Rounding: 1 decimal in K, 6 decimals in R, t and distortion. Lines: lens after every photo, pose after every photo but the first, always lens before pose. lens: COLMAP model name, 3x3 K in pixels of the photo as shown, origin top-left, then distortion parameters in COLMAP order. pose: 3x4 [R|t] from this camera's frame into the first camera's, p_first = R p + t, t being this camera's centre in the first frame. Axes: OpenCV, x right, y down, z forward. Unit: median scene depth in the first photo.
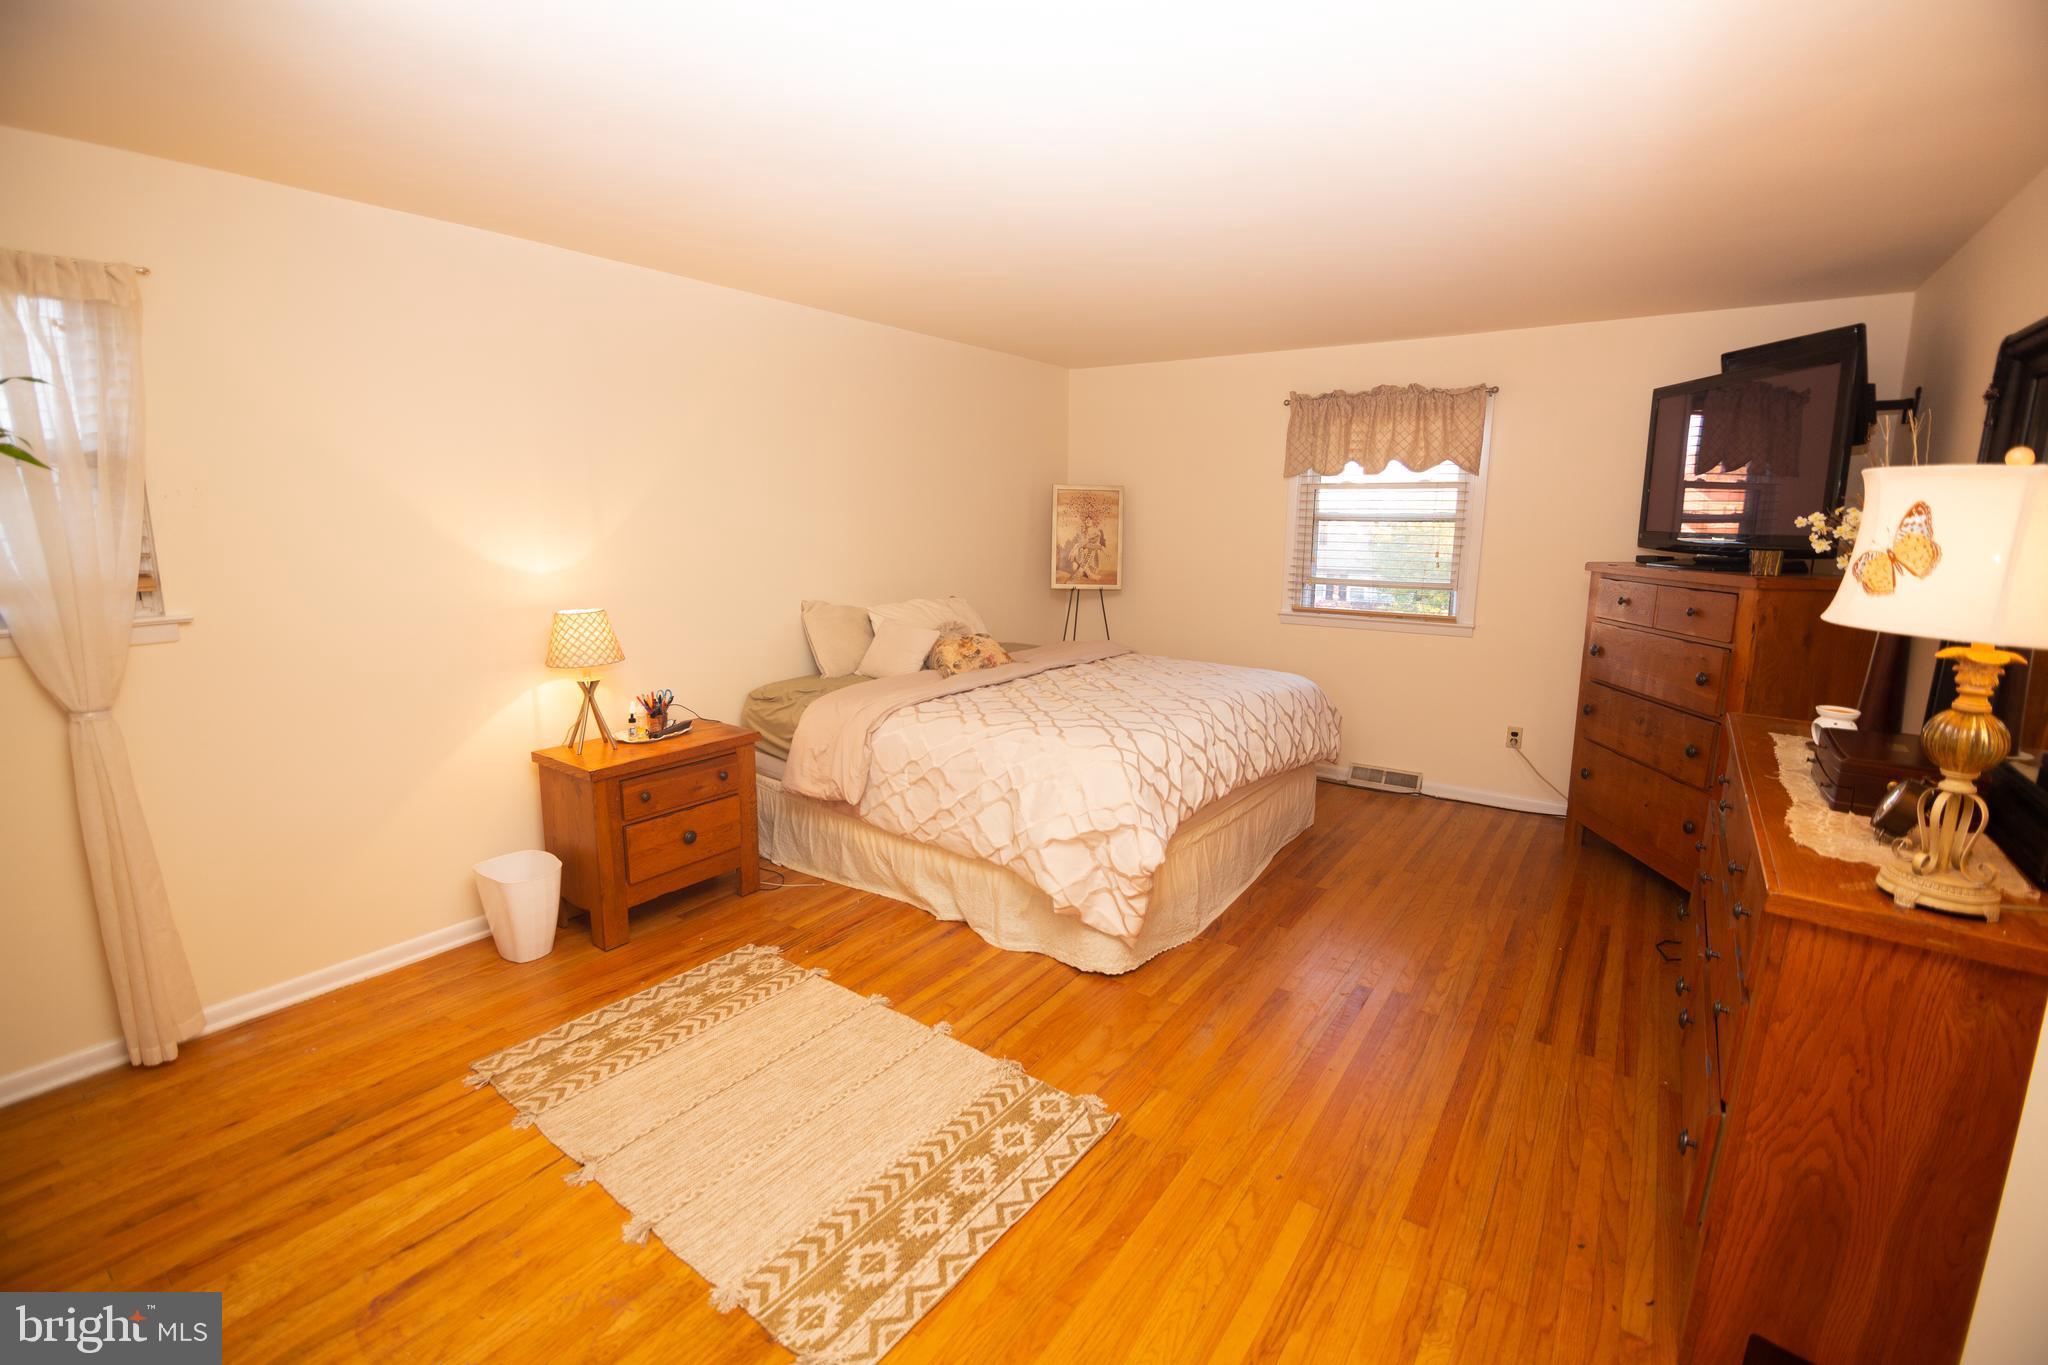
lens RADIAL K [[918.3, 0, 1016.5], [0, 918.3, 666.8], [0, 0, 1]] dist [-0.011212, -0.000047]
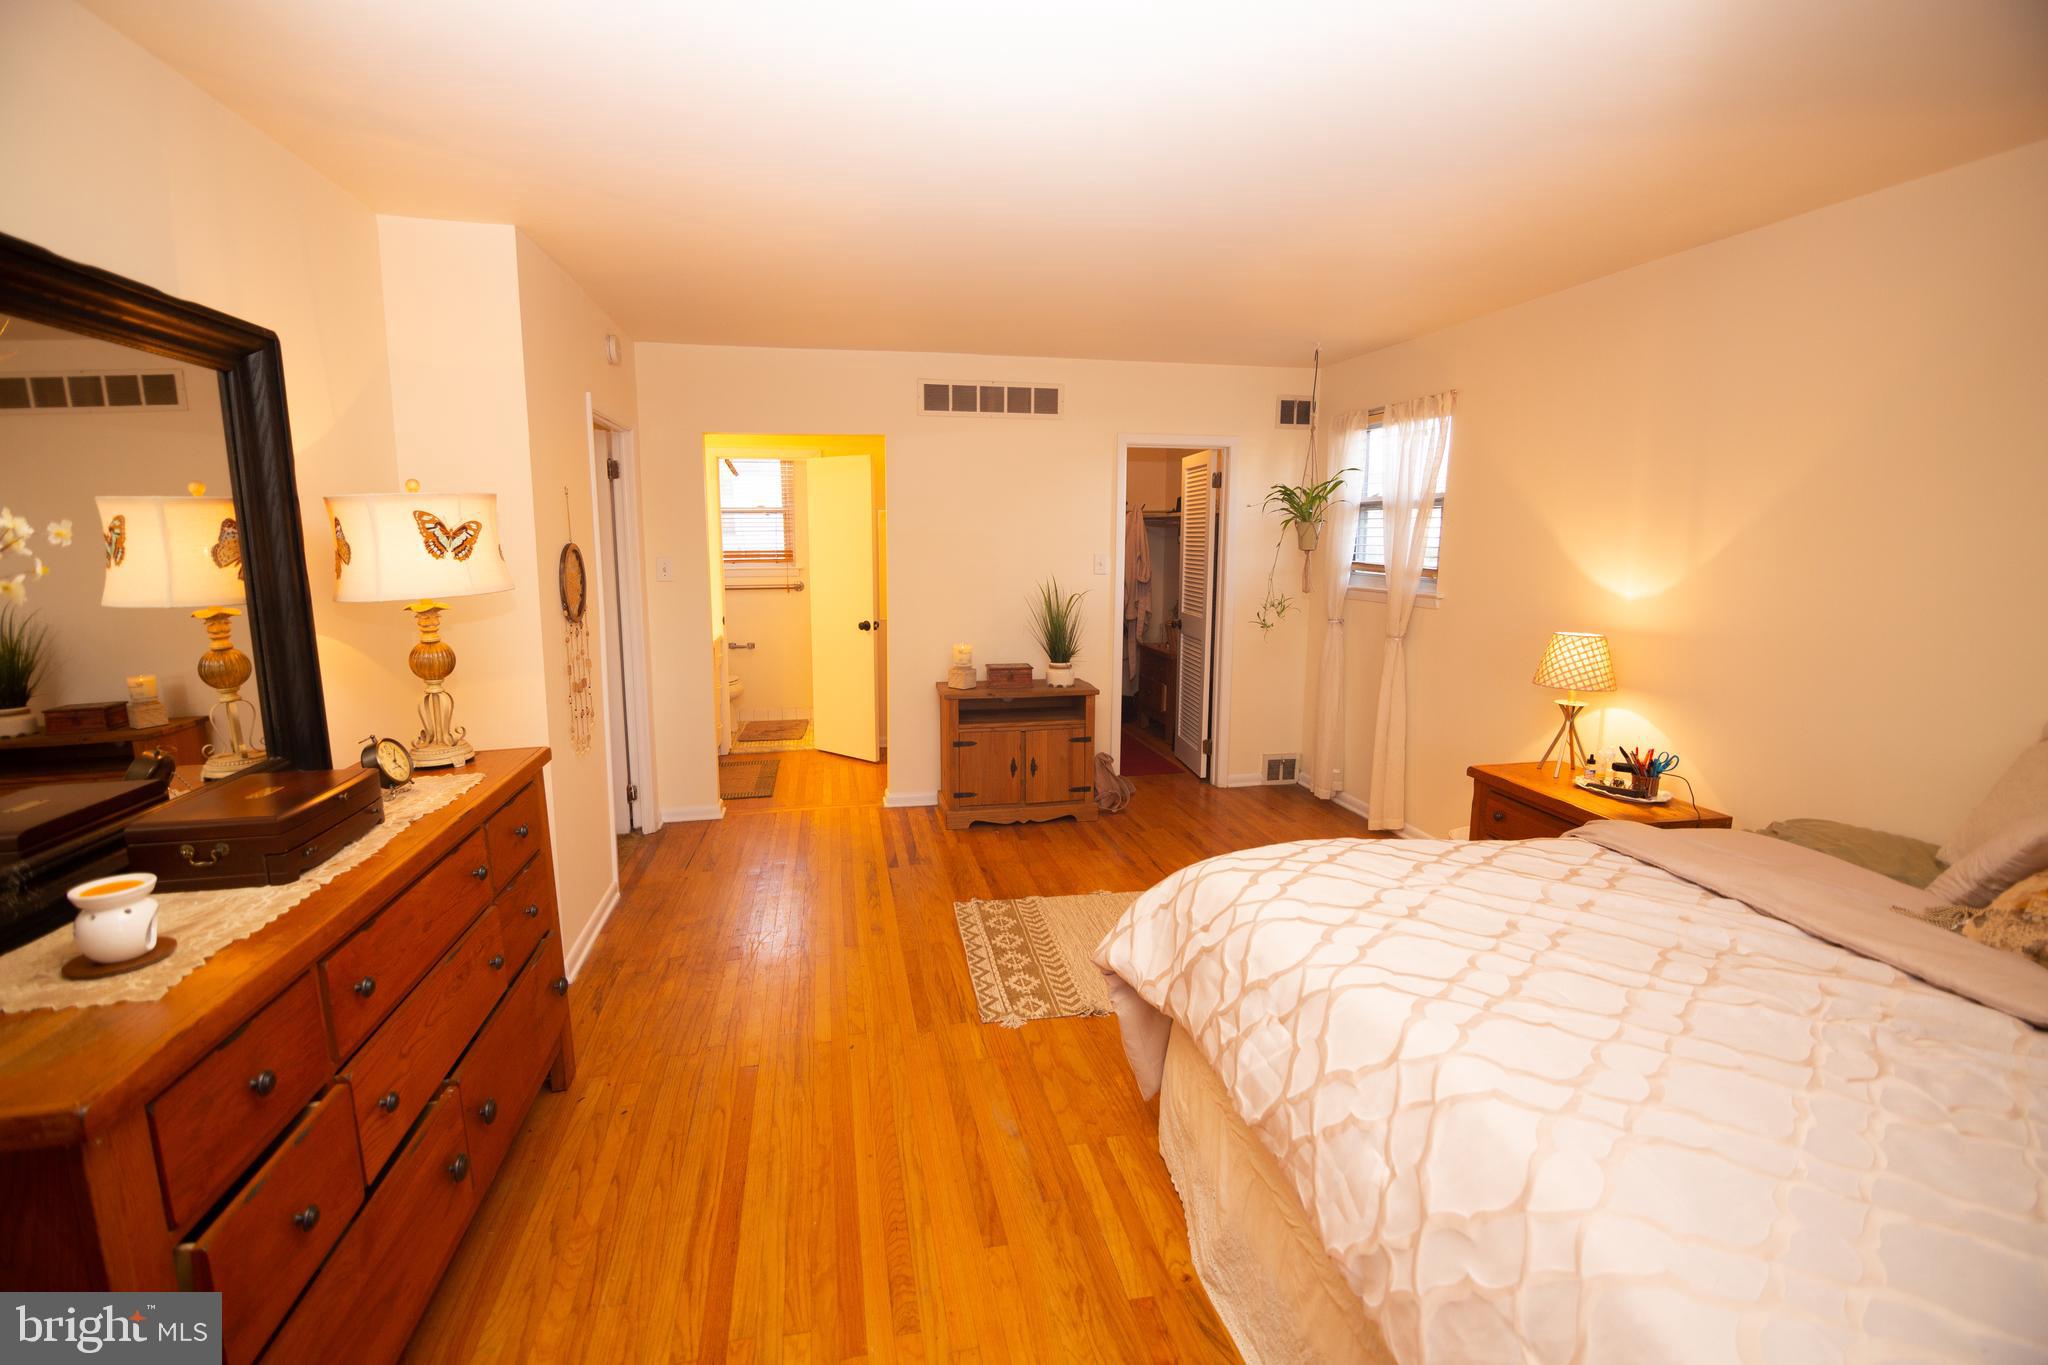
lens RADIAL K [[918.3, 0, 1016.5], [0, 918.3, 666.8], [0, 0, 1]] dist [-0.011212, -0.000047]
pose [[-0.680277, 0.101125, -0.725945, 0.958953], [-0.140929, 0.953910, 0.264944, -0.298206], [0.719279, 0.282542, -0.634671, 1.745829]]
